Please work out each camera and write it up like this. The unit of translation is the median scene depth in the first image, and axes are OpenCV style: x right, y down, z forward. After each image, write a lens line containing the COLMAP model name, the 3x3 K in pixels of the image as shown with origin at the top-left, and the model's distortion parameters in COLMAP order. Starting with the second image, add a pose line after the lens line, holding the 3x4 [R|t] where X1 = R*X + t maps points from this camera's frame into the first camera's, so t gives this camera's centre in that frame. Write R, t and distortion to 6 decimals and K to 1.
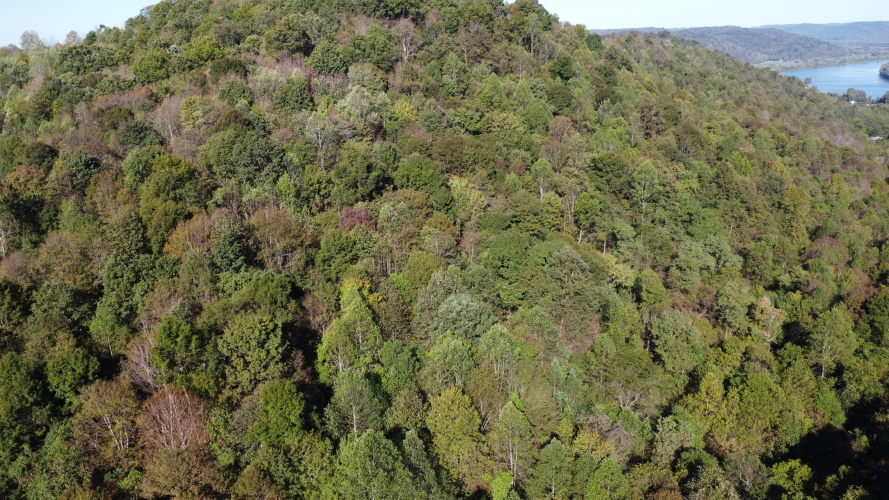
lens RADIAL K [[667.7, 0, 446.0], [0, 667.7, 245.1], [0, 0, 1]] dist [0.002941, -0.009867]
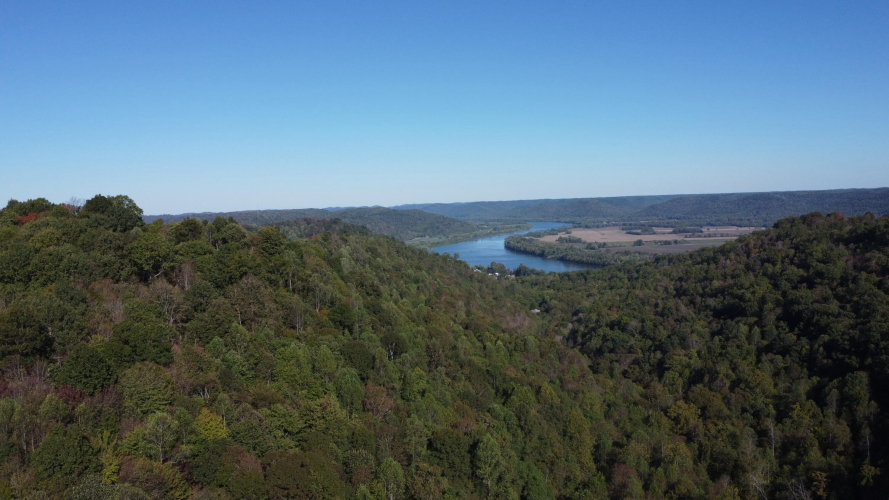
lens RADIAL K [[666.8, 0, 445.7], [0, 666.8, 248.7], [0, 0, 1]] dist [0.004546, -0.010053]
pose [[0.882631, -0.035307, 0.468739, -0.139072], [0.151011, 0.965616, -0.211618, -0.154397], [-0.445150, 0.257565, 0.857614, 0.144791]]
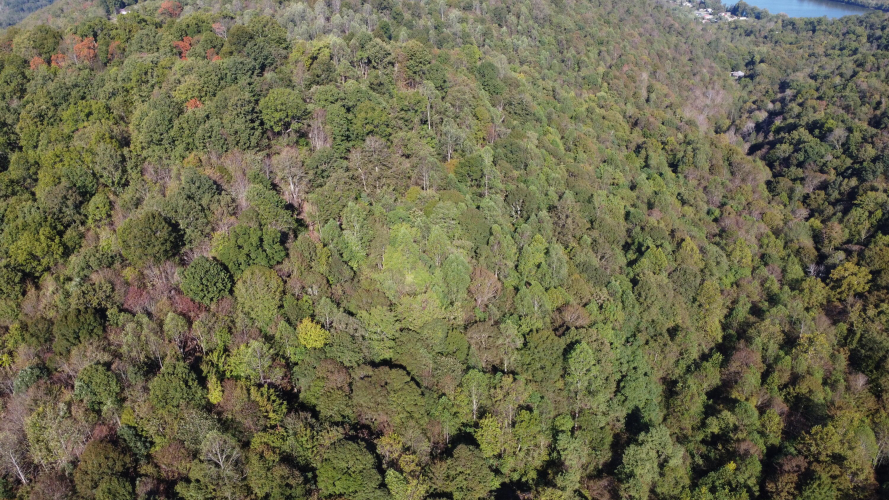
lens RADIAL K [[666.8, 0, 445.7], [0, 666.8, 248.7], [0, 0, 1]] dist [0.004546, -0.010053]
pose [[0.980425, -0.091980, 0.174090, -0.025937], [0.062726, 0.984019, 0.166647, -0.346451], [-0.186636, -0.152465, 0.970526, 0.134581]]
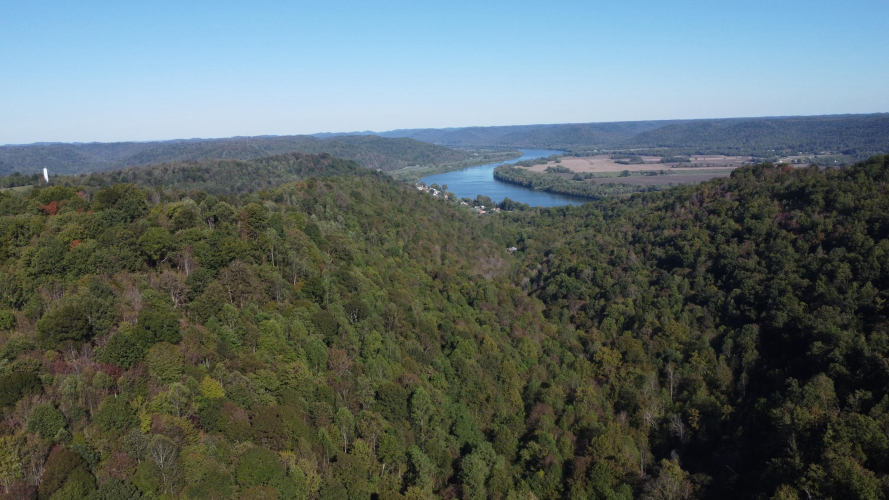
lens RADIAL K [[666.8, 0, 445.7], [0, 666.8, 248.7], [0, 0, 1]] dist [0.004546, -0.010053]
pose [[0.877576, -0.089279, 0.471051, -0.171170], [0.154137, 0.982887, -0.100872, -0.202218], [-0.453984, 0.161129, 0.876319, -0.103795]]
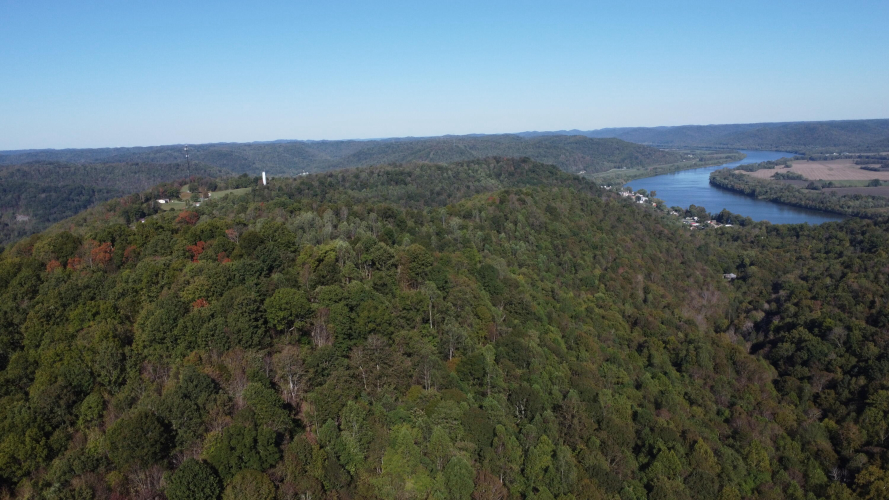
lens RADIAL K [[666.8, 0, 445.7], [0, 666.8, 248.7], [0, 0, 1]] dist [0.004546, -0.010053]
pose [[0.980661, -0.039780, 0.191628, -0.026141], [0.065789, 0.989152, -0.131338, -0.341772], [-0.184325, 0.141406, 0.972640, 0.135741]]
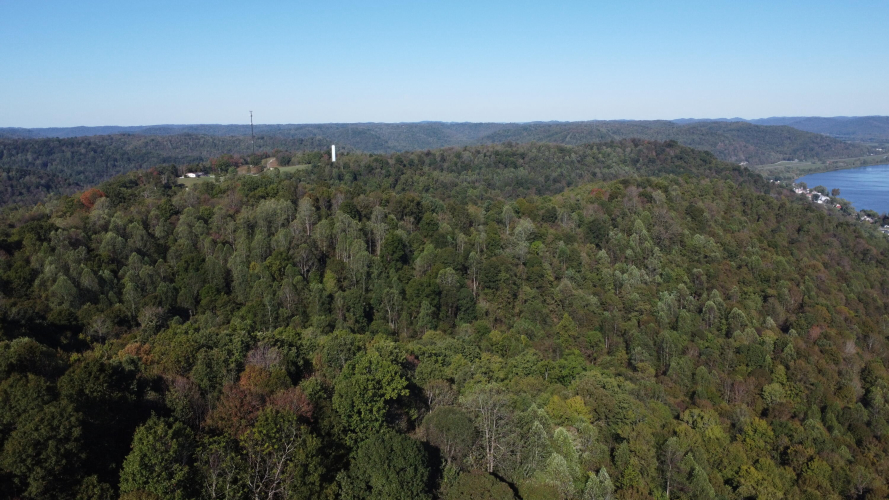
lens RADIAL K [[666.8, 0, 445.7], [0, 666.8, 248.7], [0, 0, 1]] dist [0.004546, -0.010053]
pose [[0.999676, 0.019734, -0.016080, 0.385147], [-0.021435, 0.993303, -0.113529, -0.566370], [0.013732, 0.113836, 0.993405, 1.149020]]
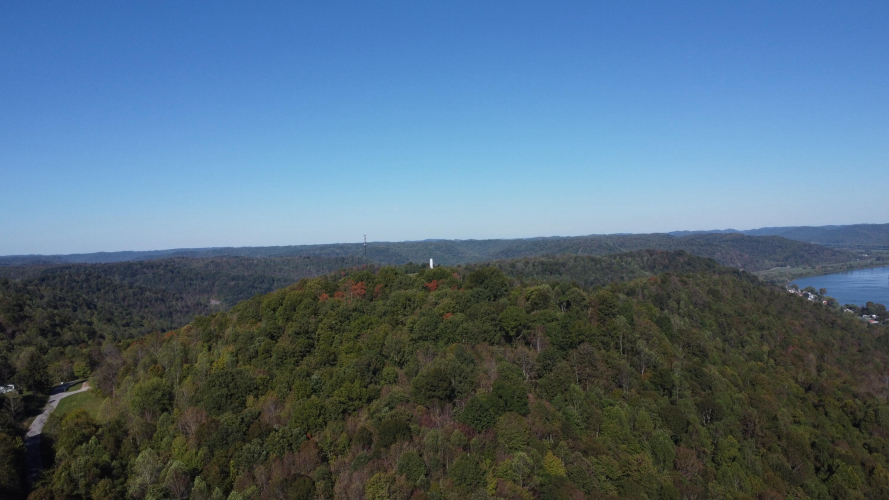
lens RADIAL K [[666.8, 0, 445.7], [0, 666.8, 248.7], [0, 0, 1]] dist [0.004546, -0.010053]
pose [[0.999826, -0.007388, -0.017138, -0.169970], [0.002216, 0.958800, -0.284074, -0.182452], [0.018530, 0.283987, 0.958649, -0.096118]]
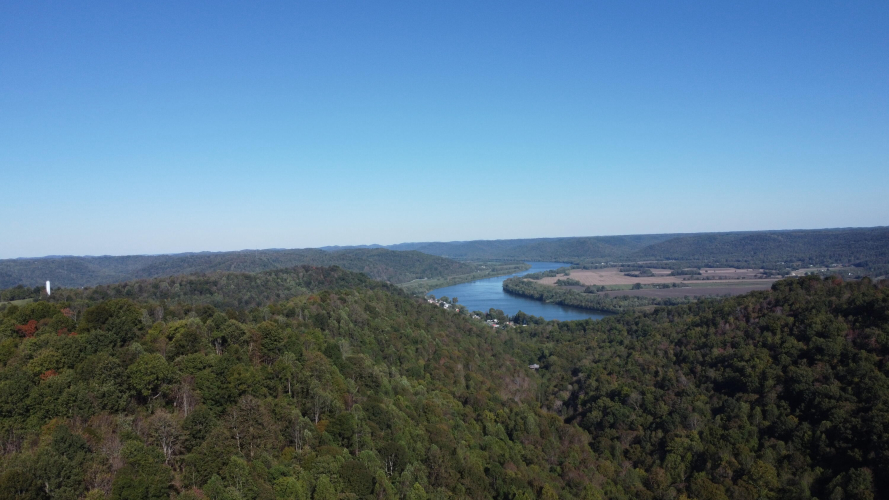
lens RADIAL K [[666.8, 0, 445.7], [0, 666.8, 248.7], [0, 0, 1]] dist [0.004546, -0.010053]
pose [[0.881402, -0.009371, 0.472274, -0.140401], [0.152305, 0.952046, -0.265354, -0.260314], [-0.447139, 0.305813, 0.840562, 0.111402]]
